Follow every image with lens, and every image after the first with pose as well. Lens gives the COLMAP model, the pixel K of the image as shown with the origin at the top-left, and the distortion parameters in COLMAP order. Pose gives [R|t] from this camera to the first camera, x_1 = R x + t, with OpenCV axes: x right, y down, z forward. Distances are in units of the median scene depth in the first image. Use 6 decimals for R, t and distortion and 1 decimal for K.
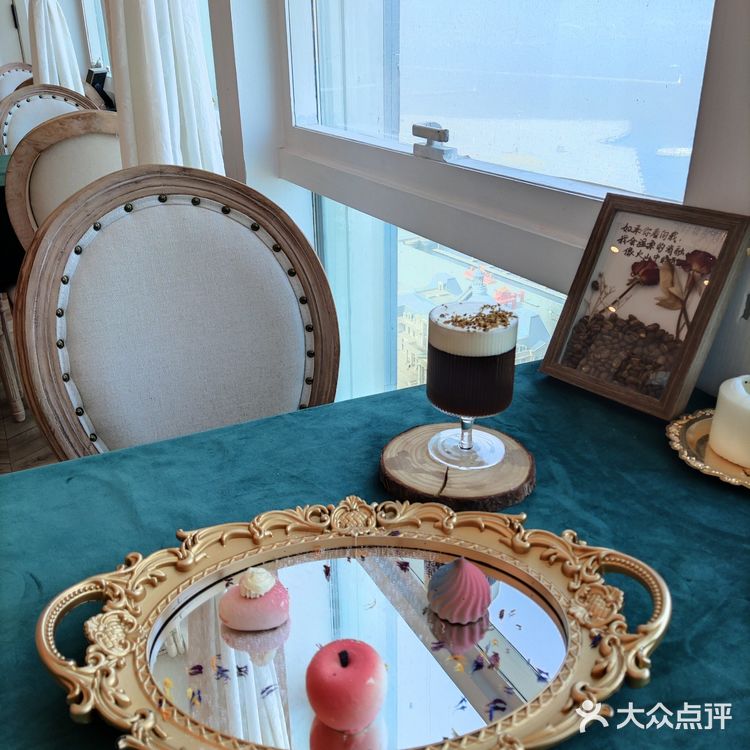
lens RADIAL K [[762.8, 0, 375.0], [0, 762.8, 375.0], [0, 0, 1]] dist [0.115397, -0.234425]
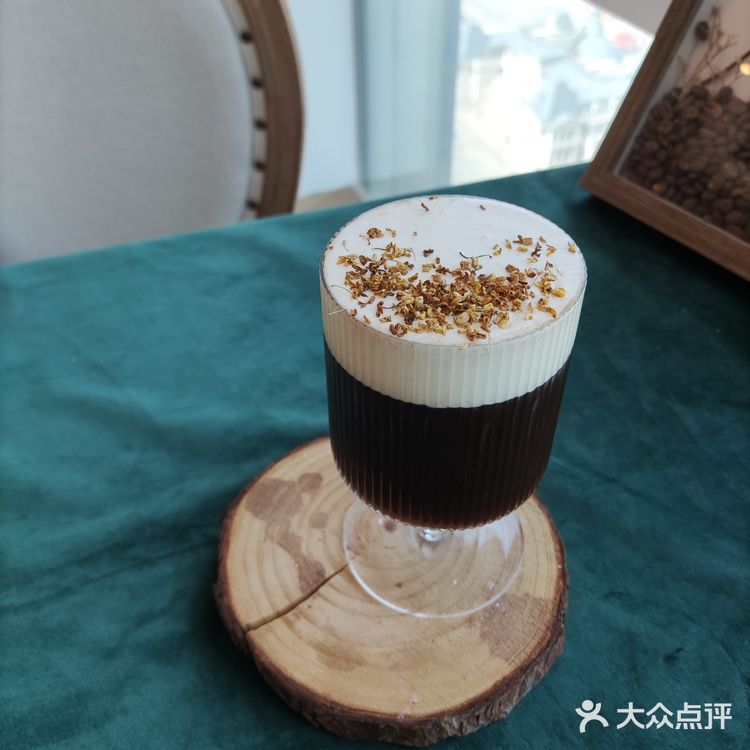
lens RADIAL K [[762.8, 0, 375.0], [0, 762.8, 375.0], [0, 0, 1]] dist [0.115397, -0.234425]
pose [[0.990821, 0.085729, -0.104522, 0.195881], [-0.049402, 0.949340, 0.310344, -0.062665], [0.125832, -0.302332, 0.944861, 0.557414]]
